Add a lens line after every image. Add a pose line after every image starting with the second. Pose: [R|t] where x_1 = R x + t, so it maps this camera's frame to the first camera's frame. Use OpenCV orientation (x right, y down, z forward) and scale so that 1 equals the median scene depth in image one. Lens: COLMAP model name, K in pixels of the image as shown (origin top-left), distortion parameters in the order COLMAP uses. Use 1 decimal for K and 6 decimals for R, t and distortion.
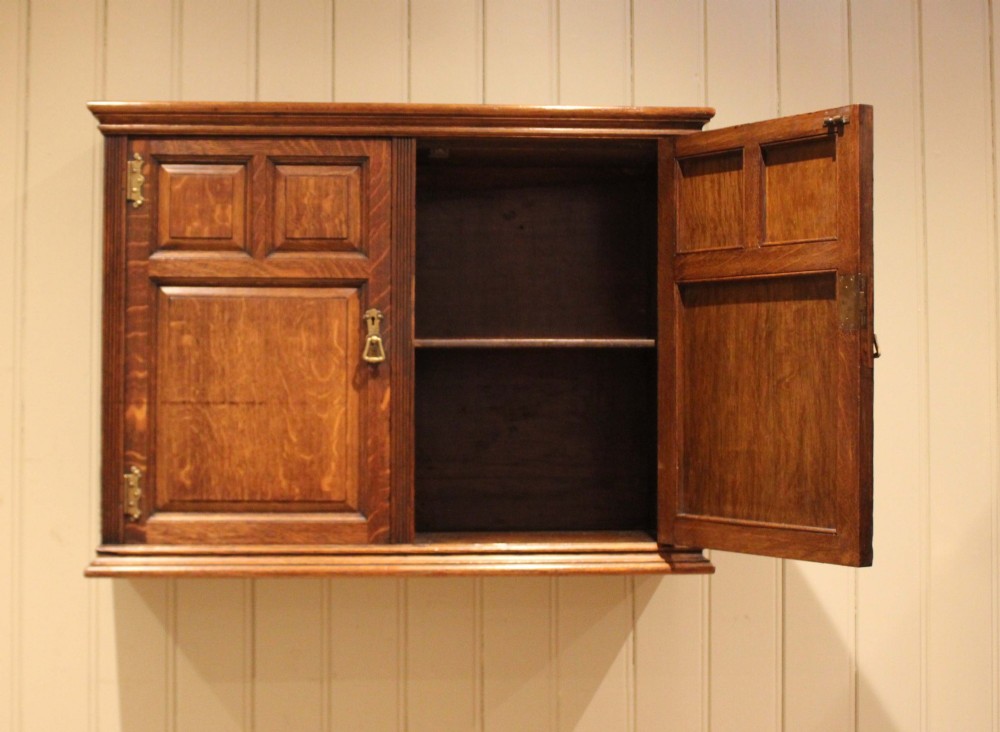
lens RADIAL K [[1563.4, 0, 444.1], [0, 1563.4, 330.1], [0, 0, 1]] dist [-0.059312, -0.050489]
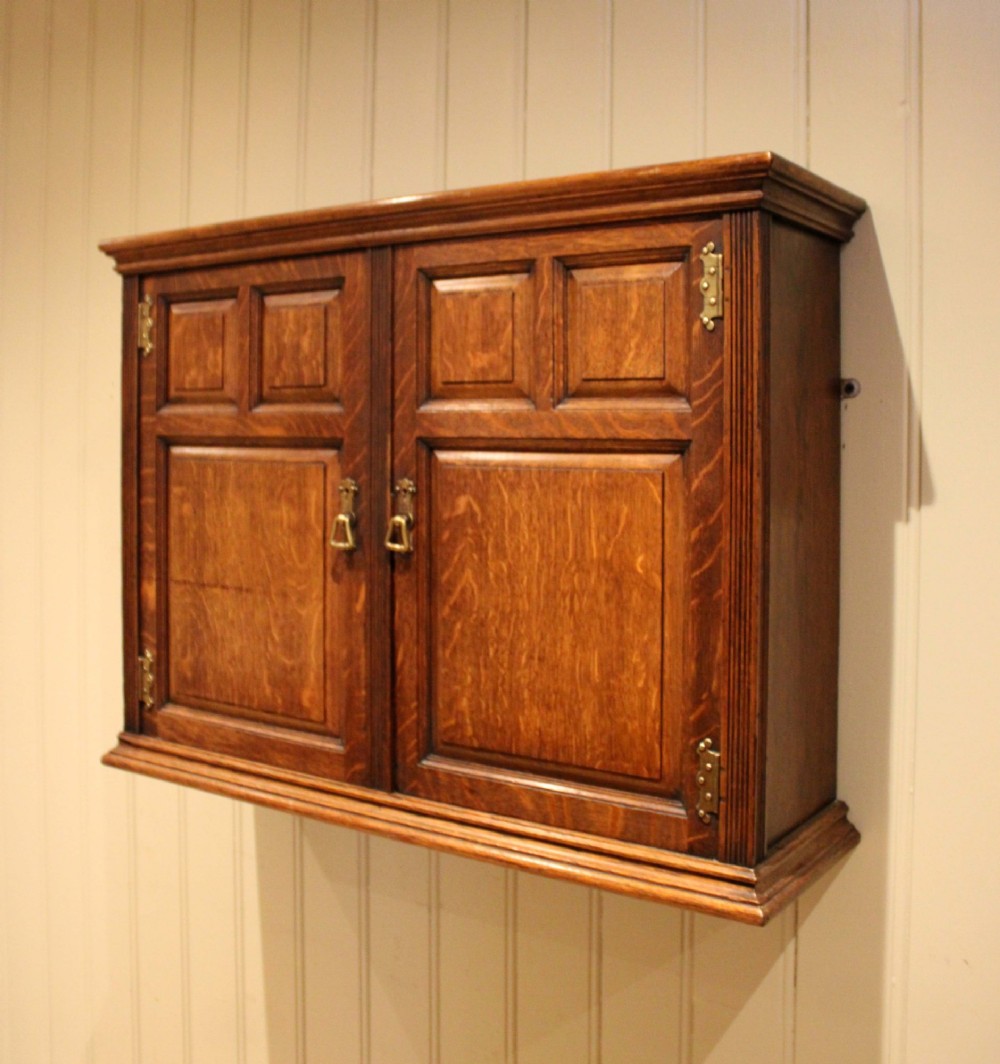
lens RADIAL K [[1230.6, 0, 499.0], [0, 1230.6, 443.5], [0, 0, 1]] dist [-0.136792, 0.025556]
pose [[0.790803, 0.007433, -0.612026, 0.378499], [0.018069, 0.999207, 0.035481, -0.050261], [0.611804, -0.039117, 0.790042, 0.577305]]
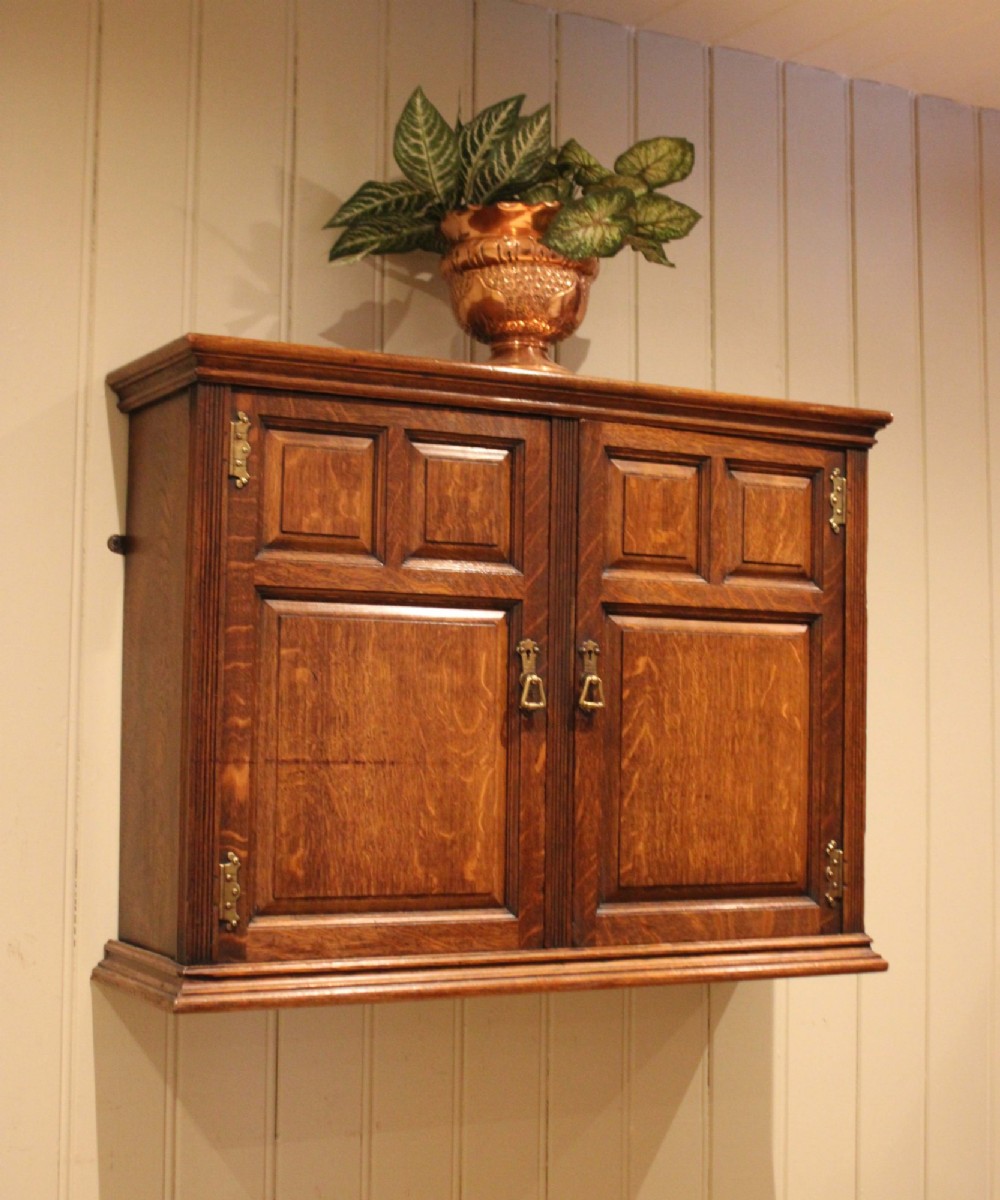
lens RADIAL K [[1940.8, 0, 459.1], [0, 1940.8, 599.9], [0, 0, 1]] dist [-0.032582, -0.201167]
pose [[0.911888, 0.038485, 0.408631, -0.465561], [-0.027110, 0.999068, -0.033594, -0.000074], [-0.409543, 0.019556, 0.912081, 0.150587]]
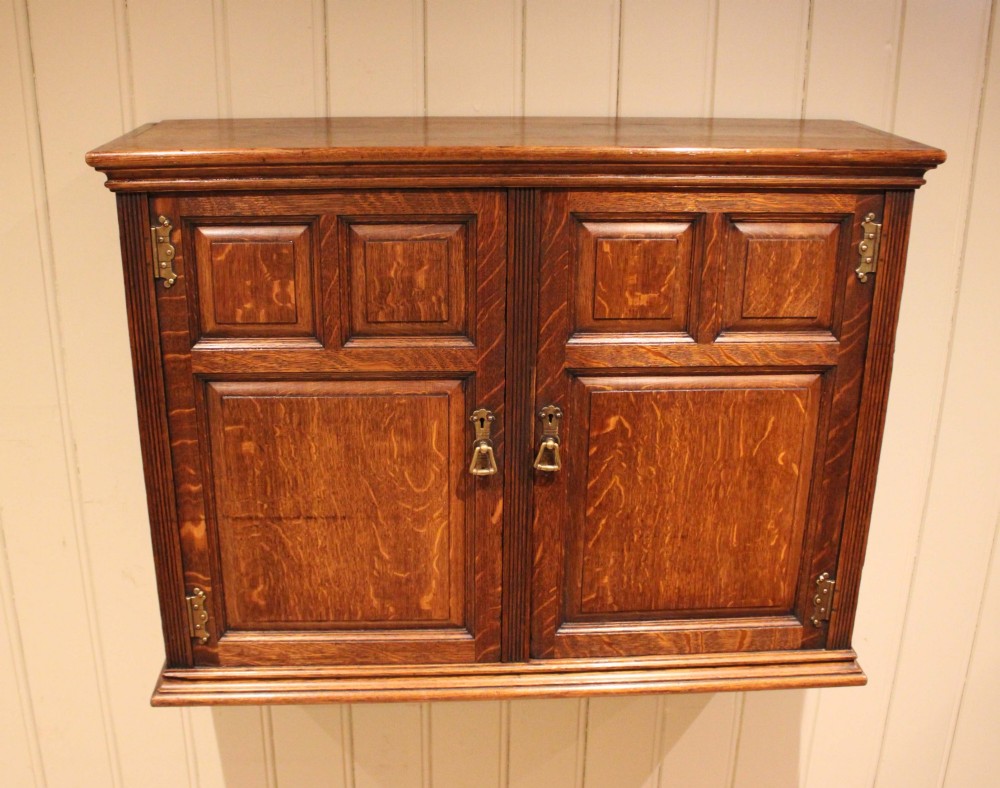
lens RADIAL K [[1097.4, 0, 475.9], [0, 1097.4, 368.7], [0, 0, 1]] dist [-0.166697, 0.228036]
pose [[0.999931, 0.005153, -0.010603, -0.042907], [-0.001027, 0.934058, 0.357121, -0.228568], [0.011744, -0.357085, 0.933998, 0.497349]]
